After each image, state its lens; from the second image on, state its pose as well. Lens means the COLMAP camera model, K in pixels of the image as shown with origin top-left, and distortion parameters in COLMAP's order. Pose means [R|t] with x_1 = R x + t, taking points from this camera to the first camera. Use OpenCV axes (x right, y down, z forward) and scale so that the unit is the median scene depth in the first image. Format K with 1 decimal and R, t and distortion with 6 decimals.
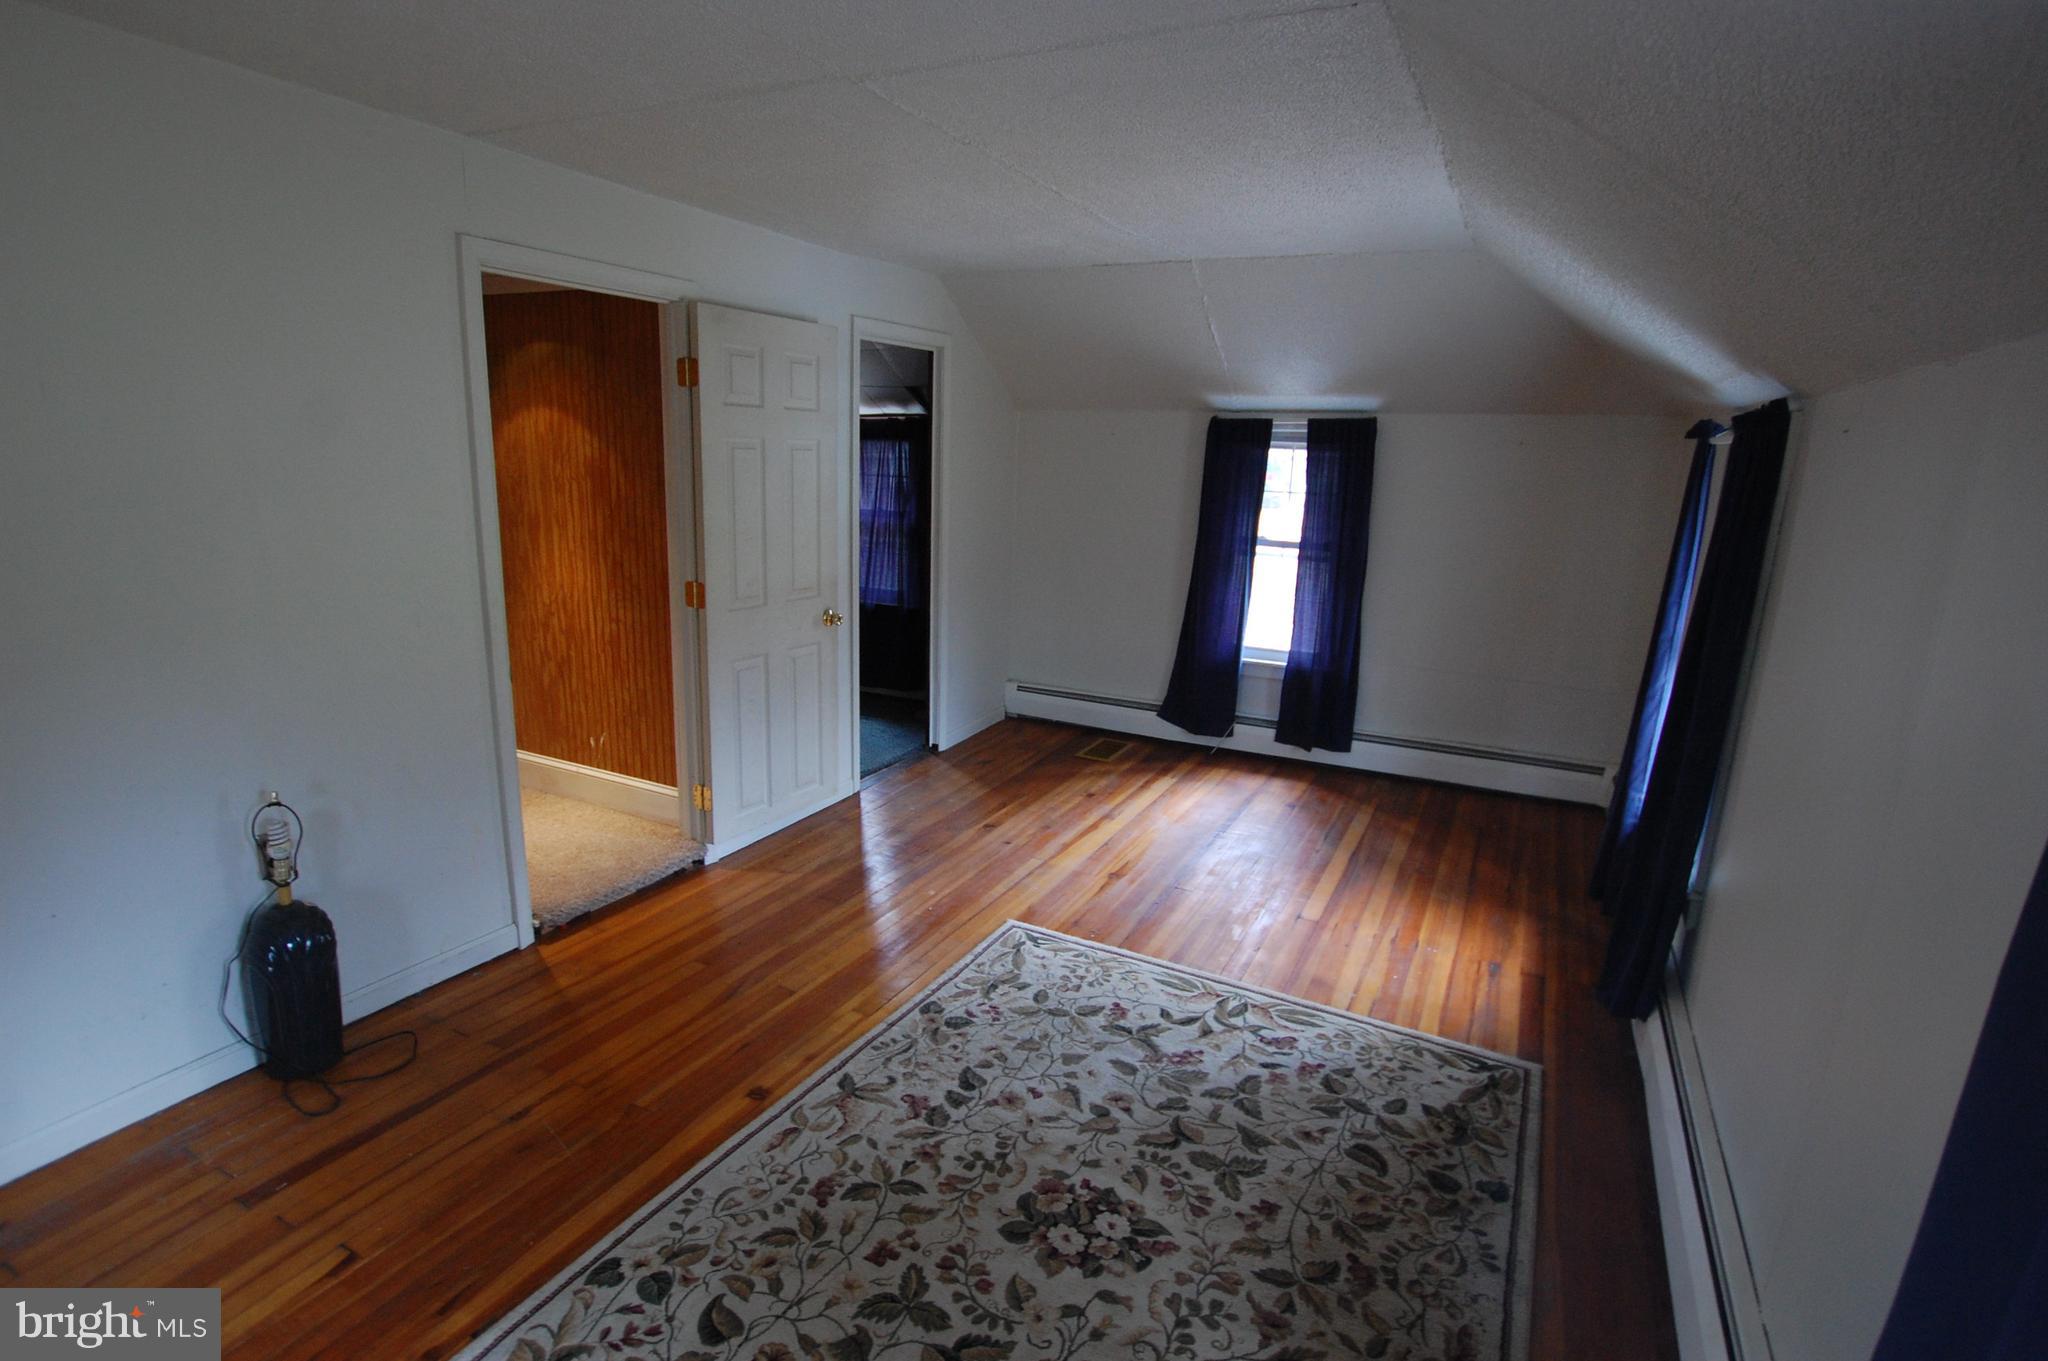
lens RADIAL K [[1003.3, 0, 1032.3], [0, 1003.3, 680.2], [0, 0, 1]] dist [-0.023444, 0.001889]
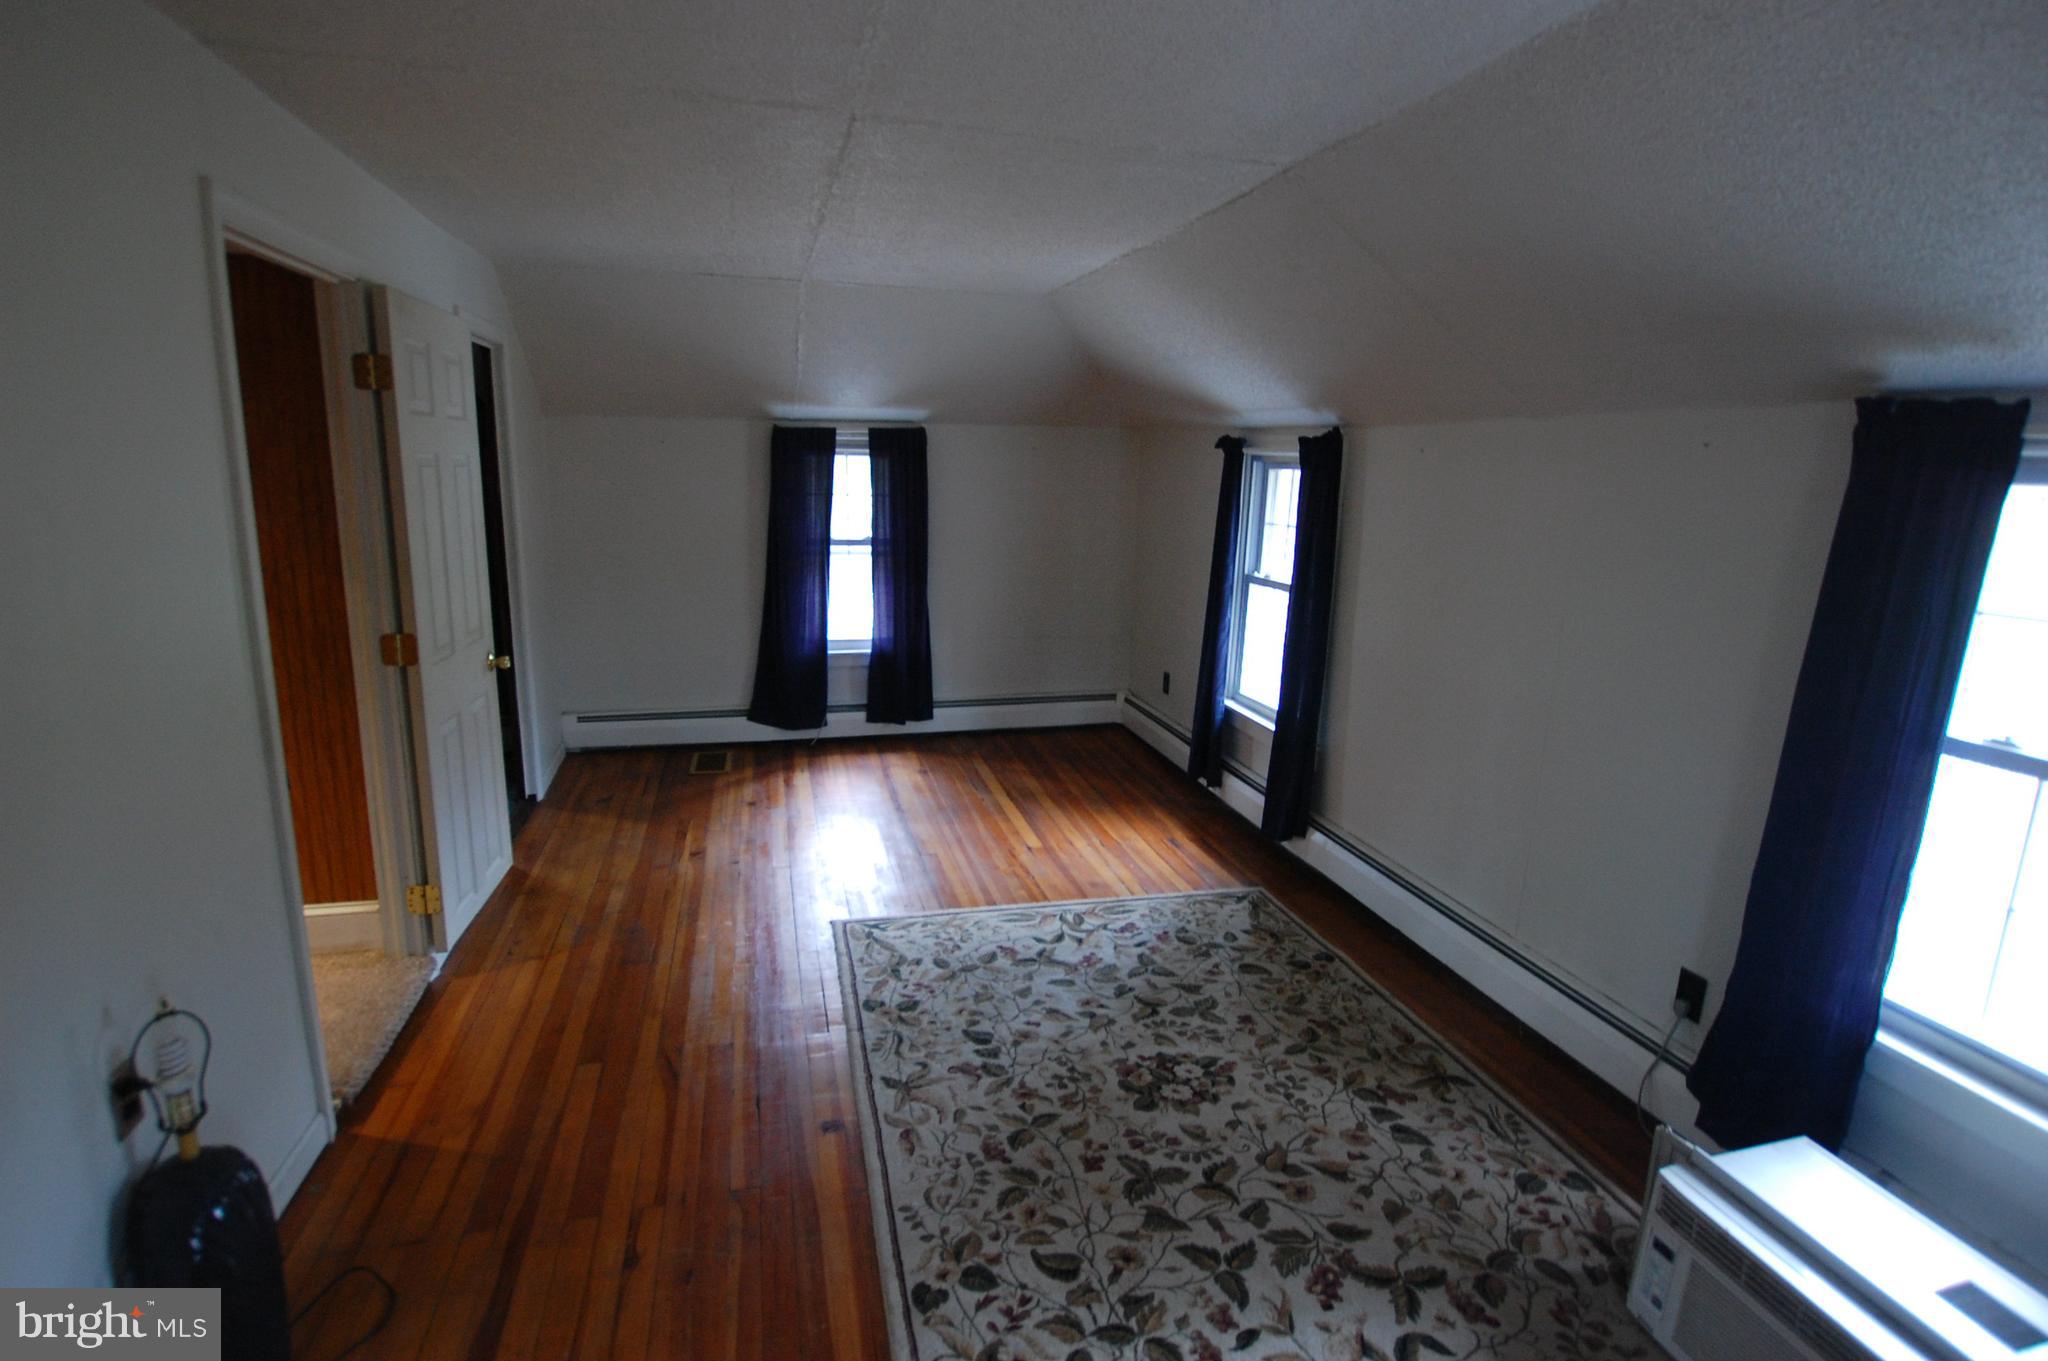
lens RADIAL K [[1003.3, 0, 1033.6], [0, 1003.3, 679.6], [0, 0, 1]] dist [-0.023444, 0.001889]
pose [[0.749892, -0.151137, 0.644065, -0.590101], [0.149131, 0.987115, 0.058002, -0.039596], [-0.644532, 0.052554, 0.762769, 0.085518]]
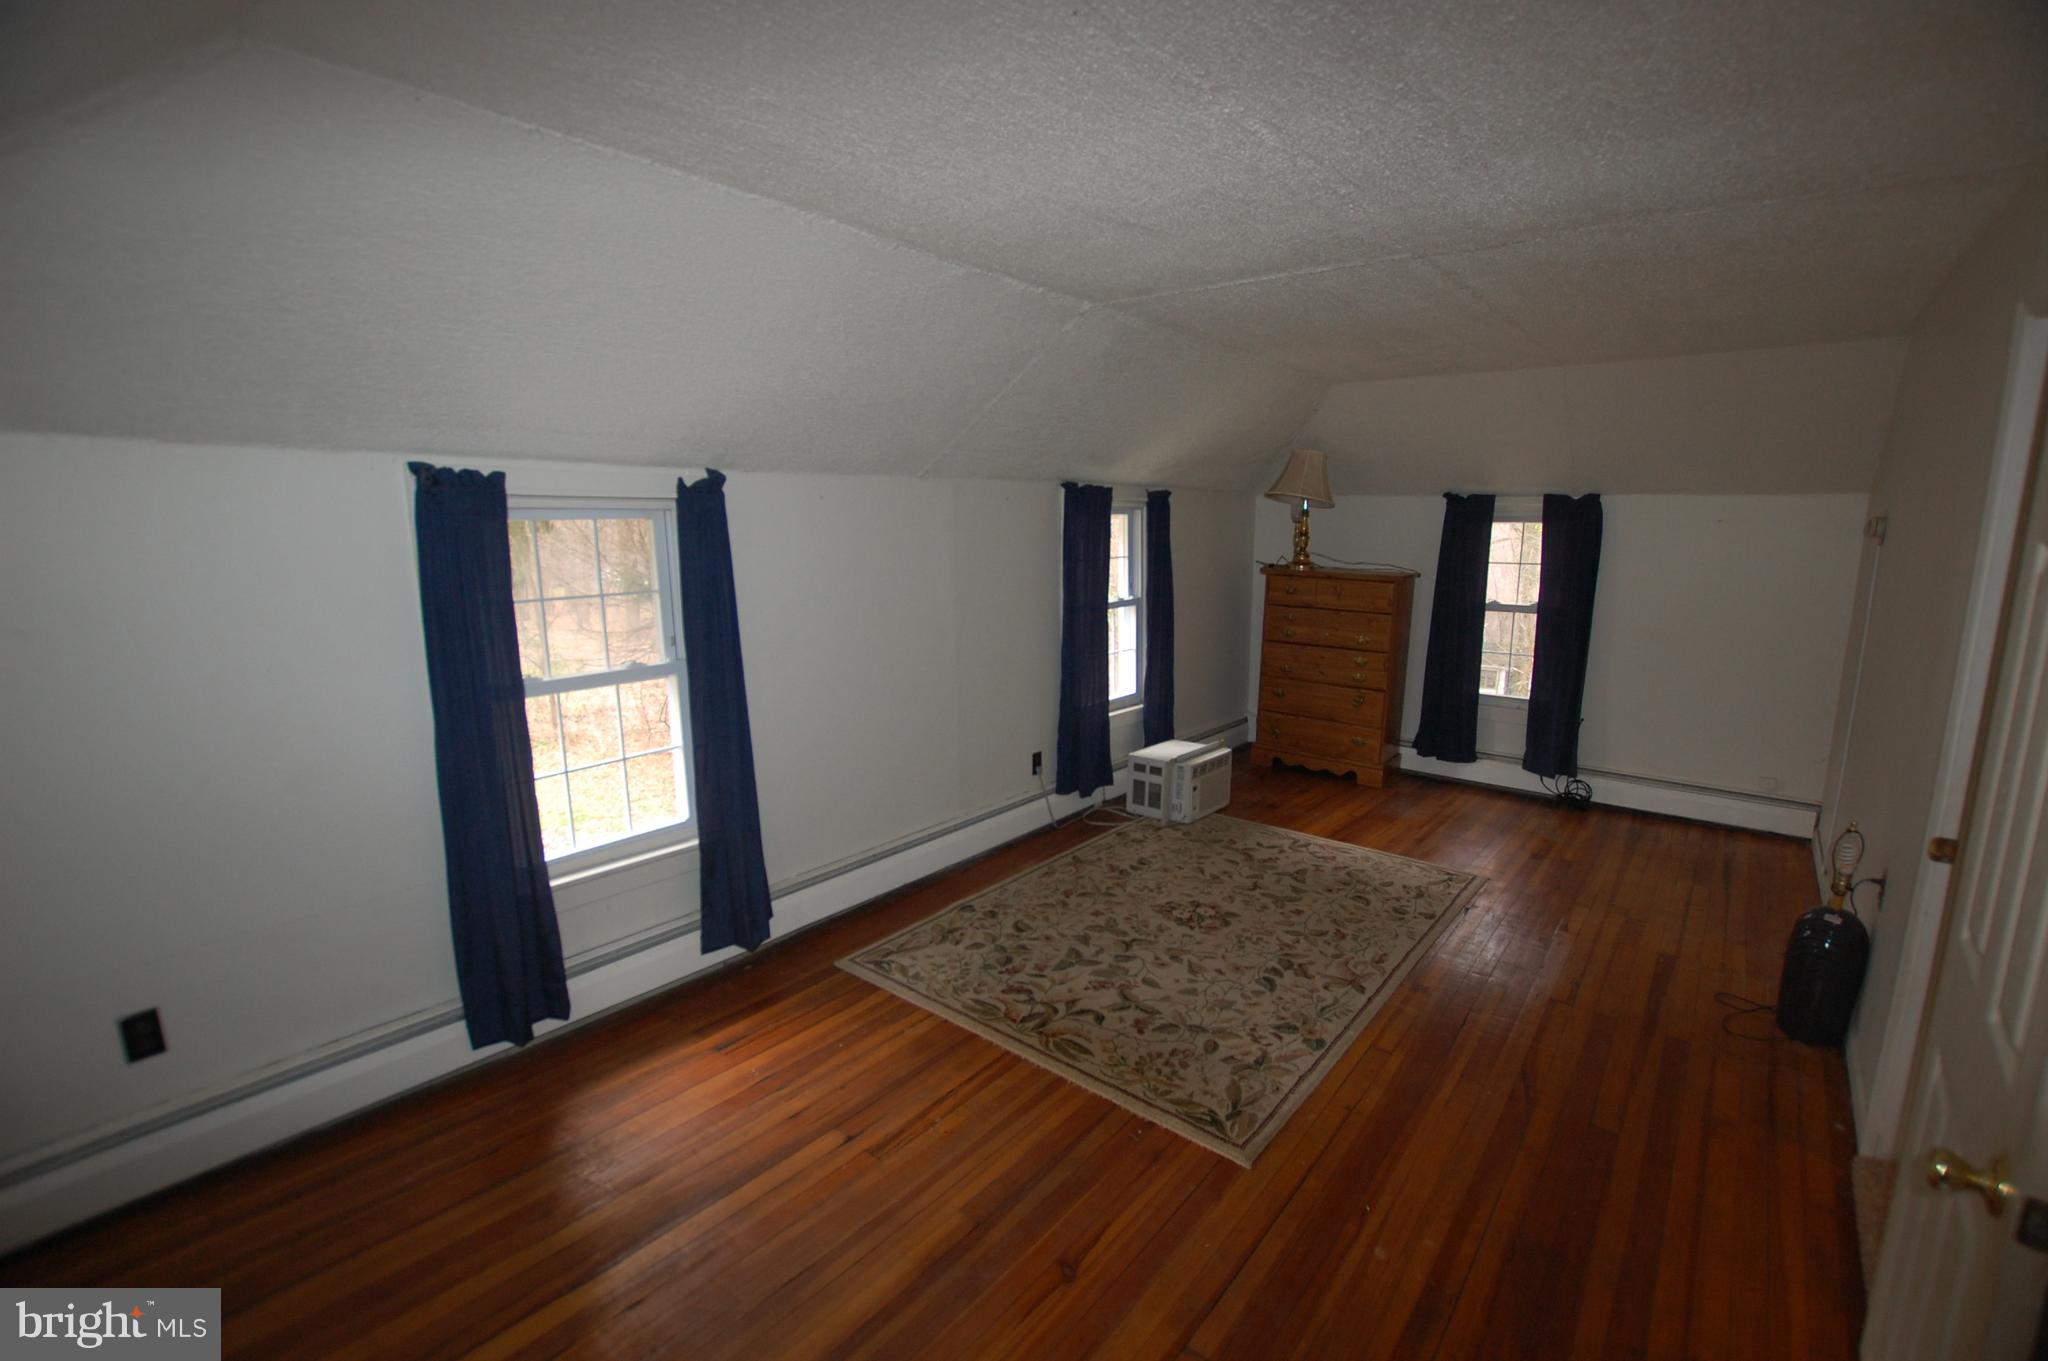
lens RADIAL K [[928.4, 0, 1032.1], [0, 928.4, 657.4], [0, 0, 1]] dist [-0.002197, 0.000113]
pose [[-0.976916, -0.074236, 0.200308, 0.028031], [0.006418, 0.927053, 0.374875, -0.437310], [-0.213525, 0.367507, -0.905177, 1.817678]]
